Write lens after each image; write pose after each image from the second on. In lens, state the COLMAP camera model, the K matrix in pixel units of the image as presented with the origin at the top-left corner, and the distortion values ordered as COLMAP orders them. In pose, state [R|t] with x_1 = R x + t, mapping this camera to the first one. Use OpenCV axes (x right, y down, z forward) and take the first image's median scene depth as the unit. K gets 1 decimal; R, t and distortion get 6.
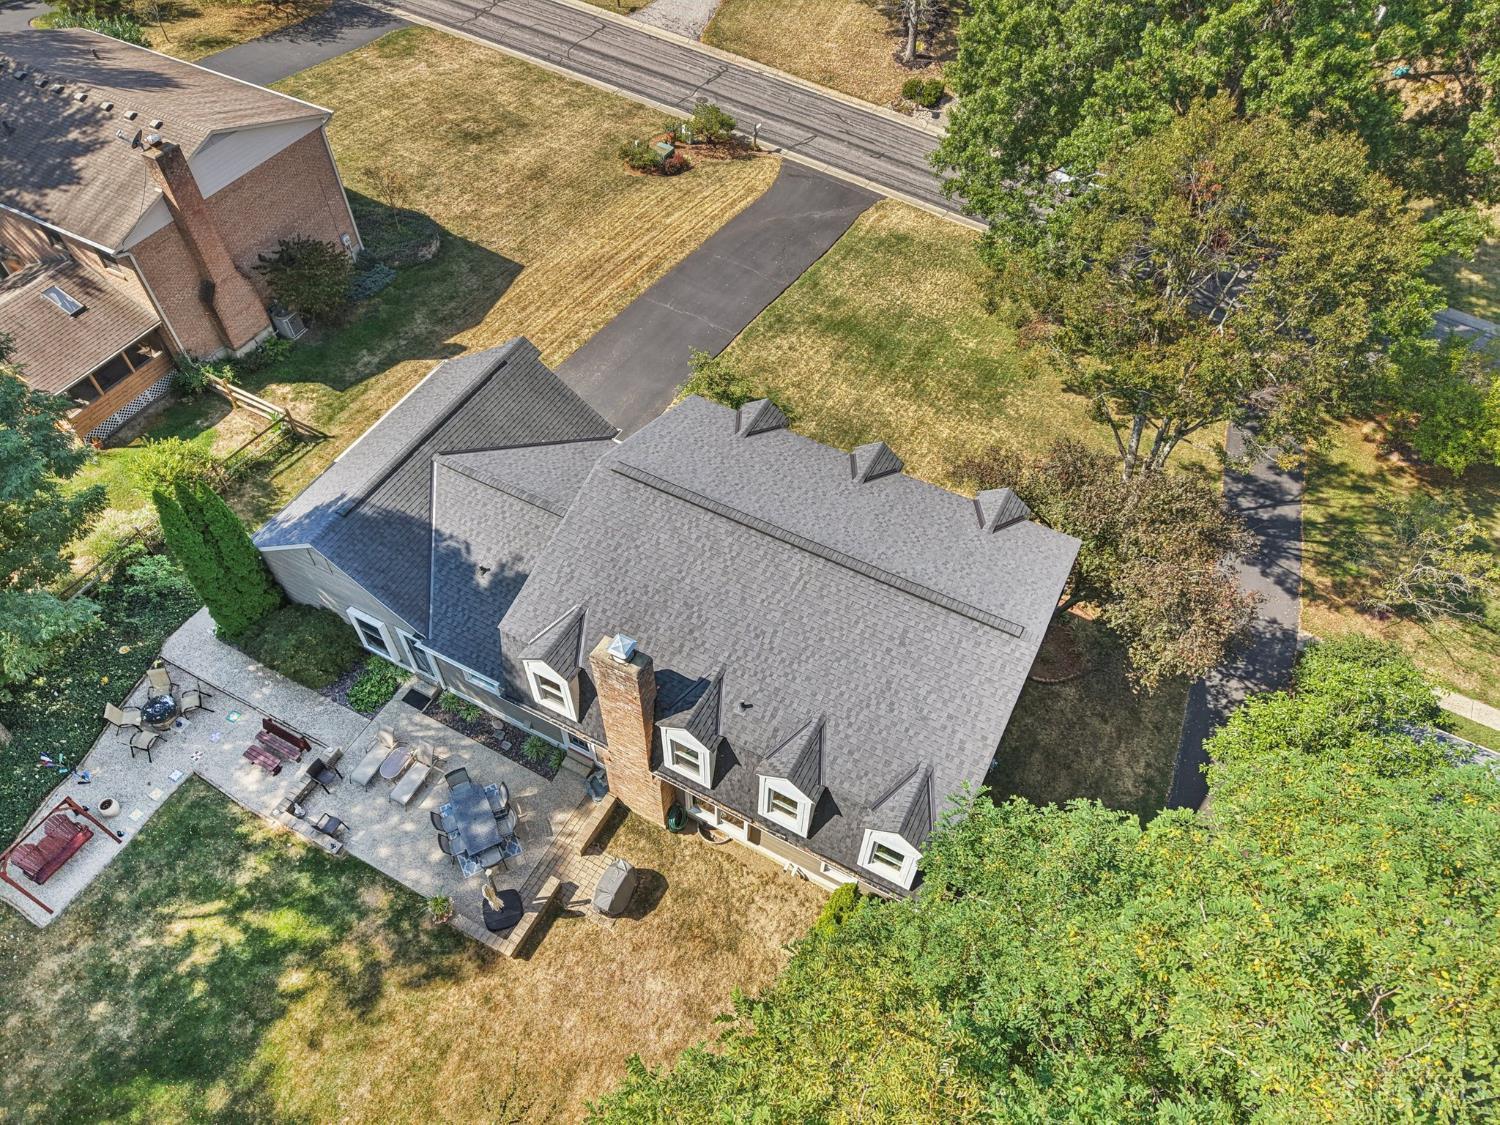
lens RADIAL K [[1012.2, 0, 748.9], [0, 1012.2, 557.2], [0, 0, 1]] dist [0.015322, -0.005882]
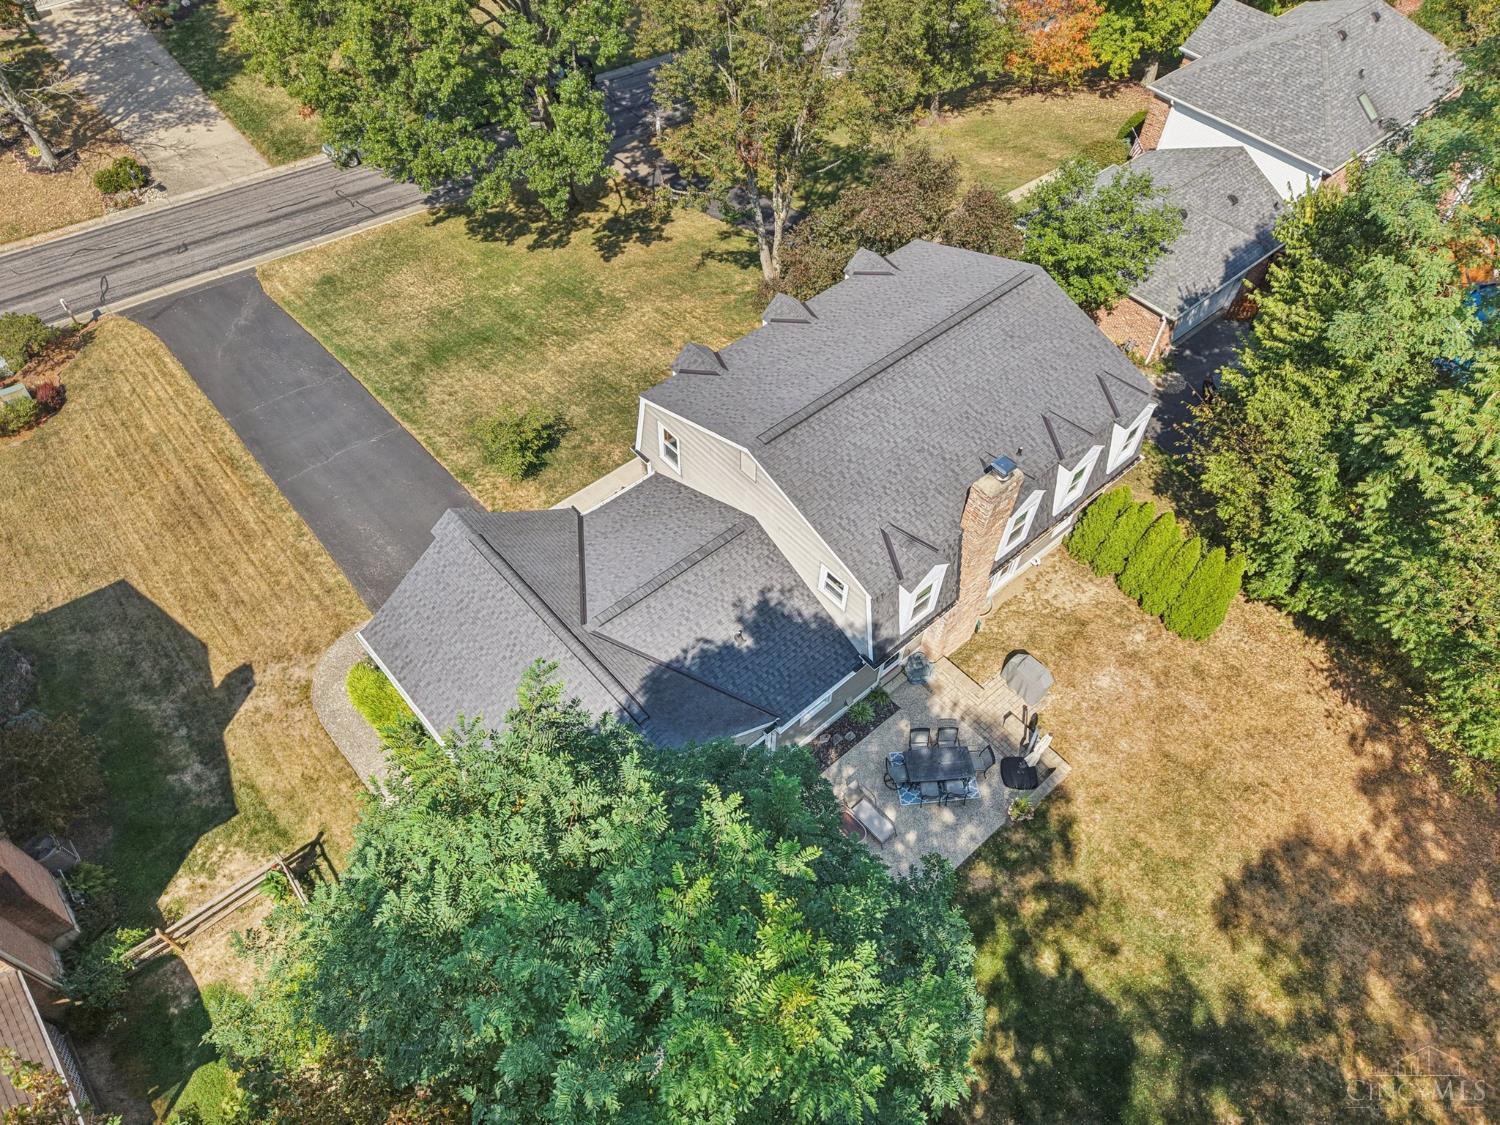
lens RADIAL K [[1012.2, 0, 748.9], [0, 1012.2, 557.2], [0, 0, 1]] dist [0.015322, -0.005882]
pose [[0.359051, -0.744313, 0.563098, -0.693321], [0.724638, 0.602553, 0.334410, -0.320967], [-0.588202, 0.287972, 0.755705, 0.247059]]
